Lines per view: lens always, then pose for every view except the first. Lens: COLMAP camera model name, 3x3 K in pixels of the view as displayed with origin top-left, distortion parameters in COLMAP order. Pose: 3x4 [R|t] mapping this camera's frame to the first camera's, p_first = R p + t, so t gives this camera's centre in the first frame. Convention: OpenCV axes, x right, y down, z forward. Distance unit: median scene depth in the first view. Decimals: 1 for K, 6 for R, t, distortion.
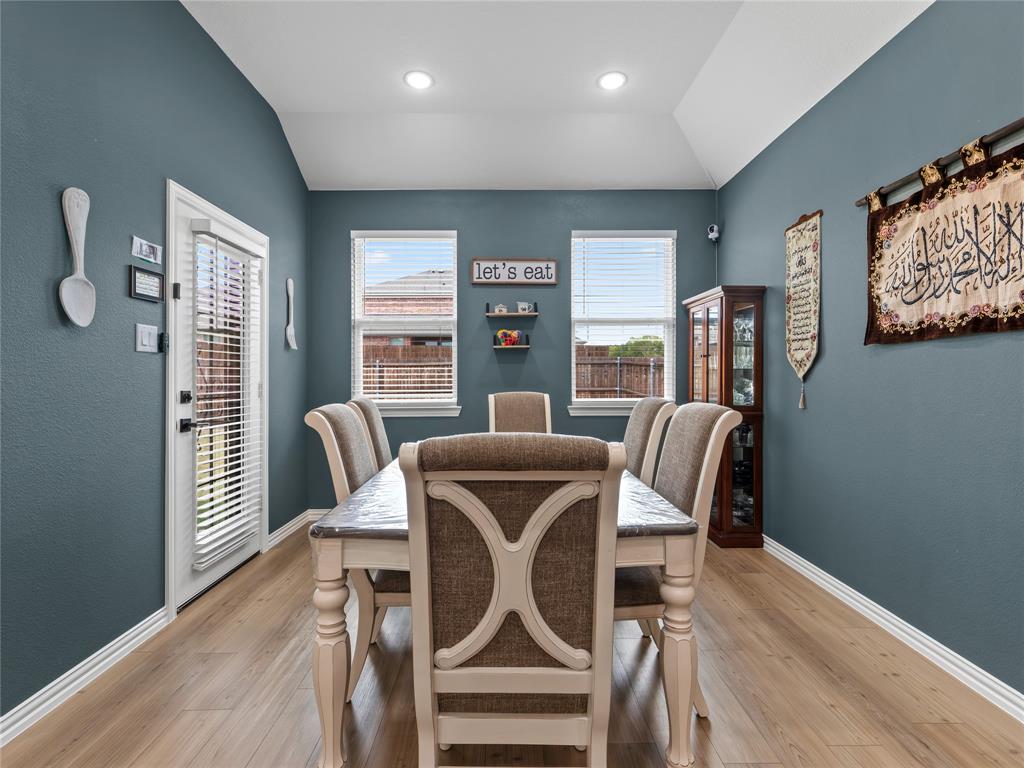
lens RADIAL K [[476.7, 0, 510.5], [0, 476.7, 388.0], [0, 0, 1]] dist [-0.001106, -0.000506]
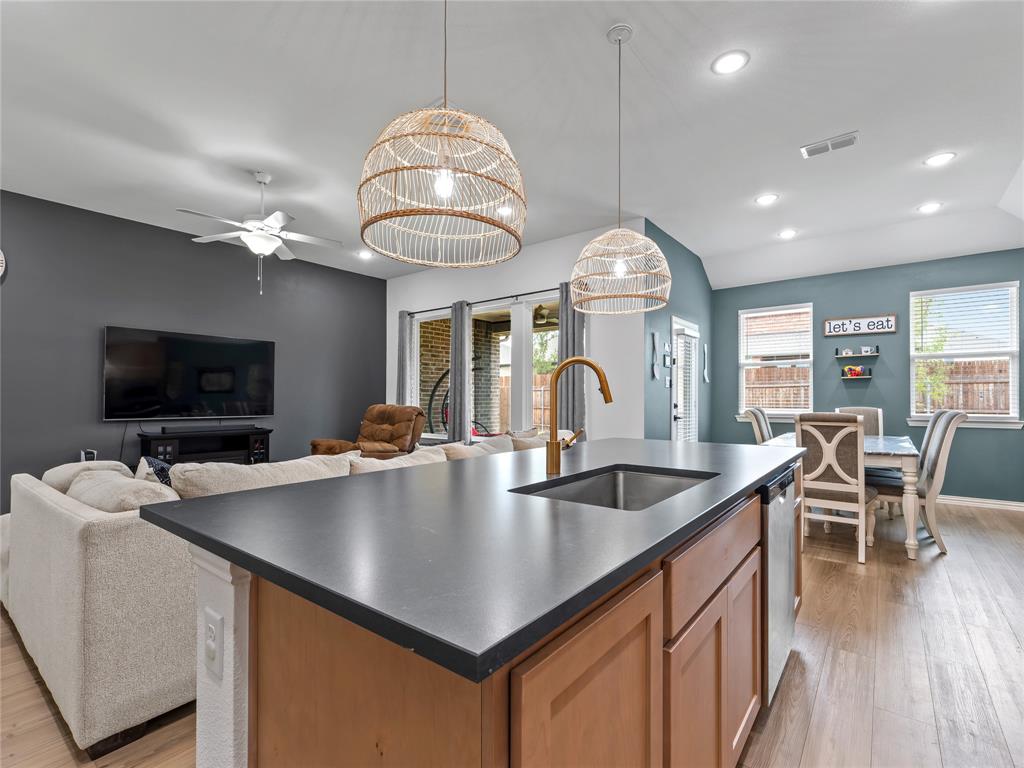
lens RADIAL K [[476.7, 0, 510.5], [0, 476.7, 388.0], [0, 0, 1]] dist [-0.001106, -0.000506]
pose [[0.775817, -0.008487, -0.630902, 0.104072], [-0.017290, 0.999248, -0.034703, 0.017210], [0.630722, 0.037832, 0.775086, -0.839398]]
